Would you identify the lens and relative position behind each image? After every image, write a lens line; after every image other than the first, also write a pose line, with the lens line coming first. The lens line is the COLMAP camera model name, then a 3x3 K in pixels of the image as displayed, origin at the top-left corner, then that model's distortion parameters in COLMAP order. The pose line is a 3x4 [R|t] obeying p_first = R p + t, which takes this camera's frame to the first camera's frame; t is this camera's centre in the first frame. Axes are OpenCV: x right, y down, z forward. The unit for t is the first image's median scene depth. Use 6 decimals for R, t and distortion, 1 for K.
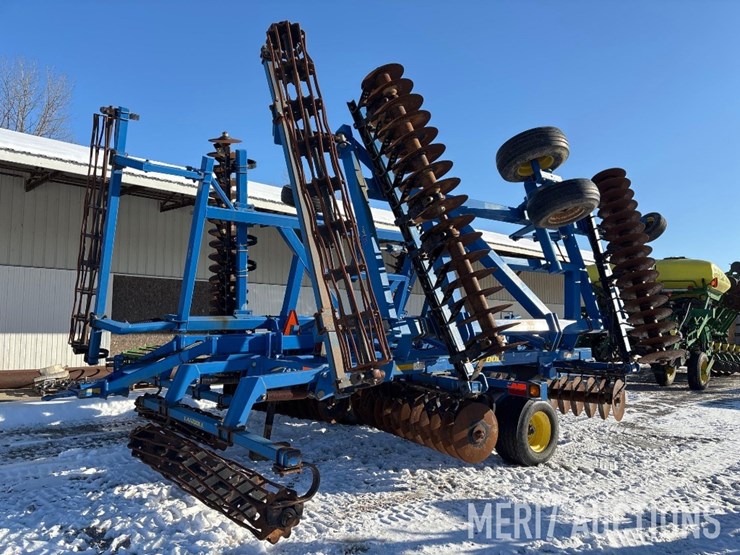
lens RADIAL K [[557.0, 0, 375.9], [0, 557.0, 285.5], [0, 0, 1]] dist [0.054534, -0.065431]
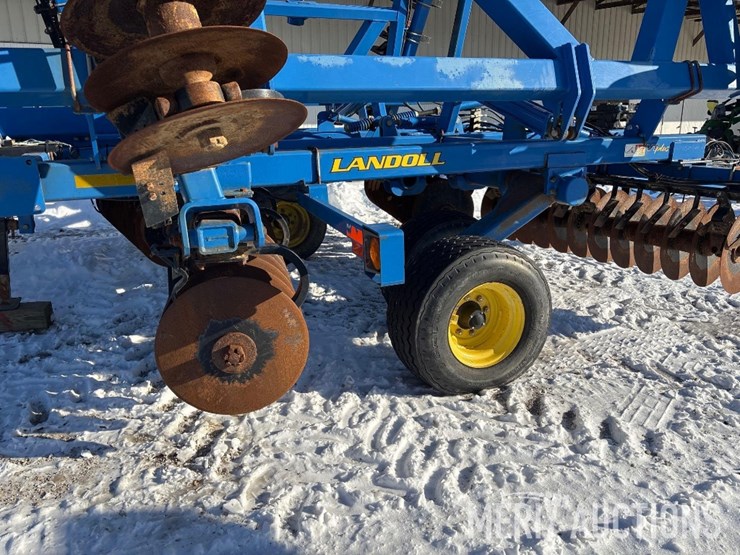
lens RADIAL K [[557.0, 0, 374.1], [0, 557.0, 280.9], [0, 0, 1]] dist [0.054534, -0.065431]
pose [[0.958570, 0.065999, -0.277107, 0.321826], [0.032890, 0.940641, 0.337805, 0.073327], [0.282953, -0.332923, 0.899500, 0.580342]]
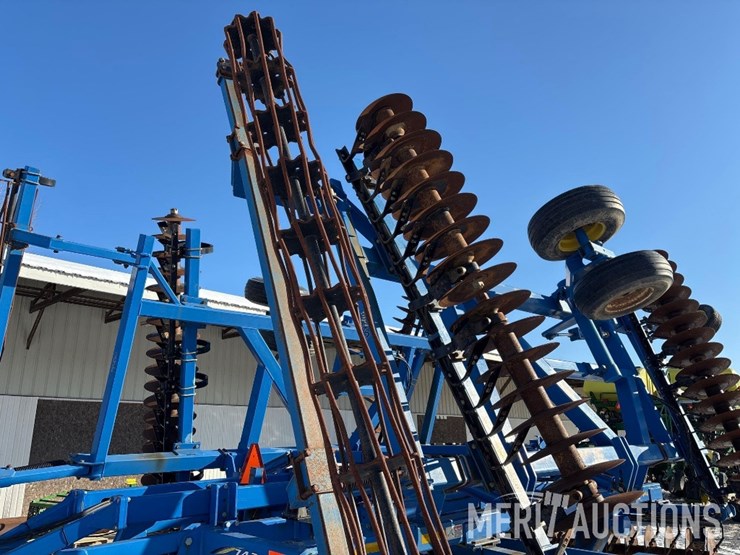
lens RADIAL K [[557.0, 0, 371.1], [0, 557.0, 277.8], [0, 0, 1]] dist [0.054534, -0.065431]
pose [[0.998598, -0.013403, 0.051205, -0.041286], [0.024311, 0.975473, -0.218774, -0.000067], [-0.047017, 0.219713, 0.974431, 0.289348]]
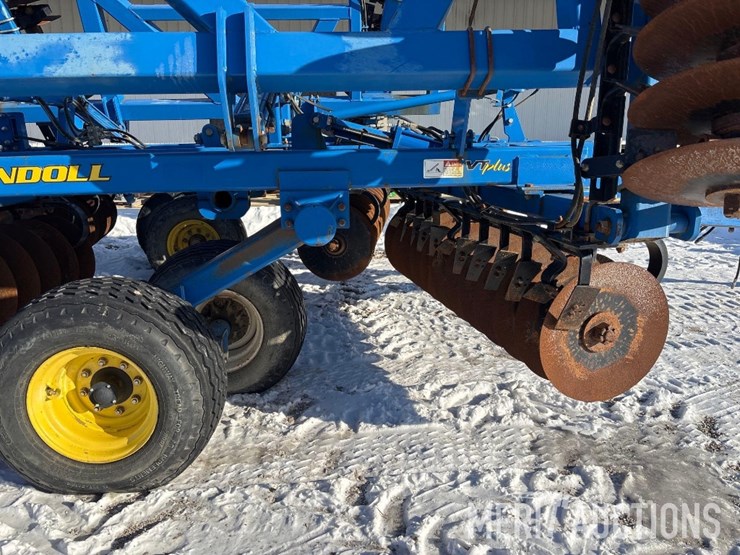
lens RADIAL K [[557.0, 0, 367.9], [0, 557.0, 284.0], [0, 0, 1]] dist [0.054534, -0.065431]
pose [[0.813701, 0.129468, -0.566682, 0.583409], [0.054805, 0.953451, 0.296527, 0.107618], [0.578694, -0.272341, 0.768729, 0.854992]]
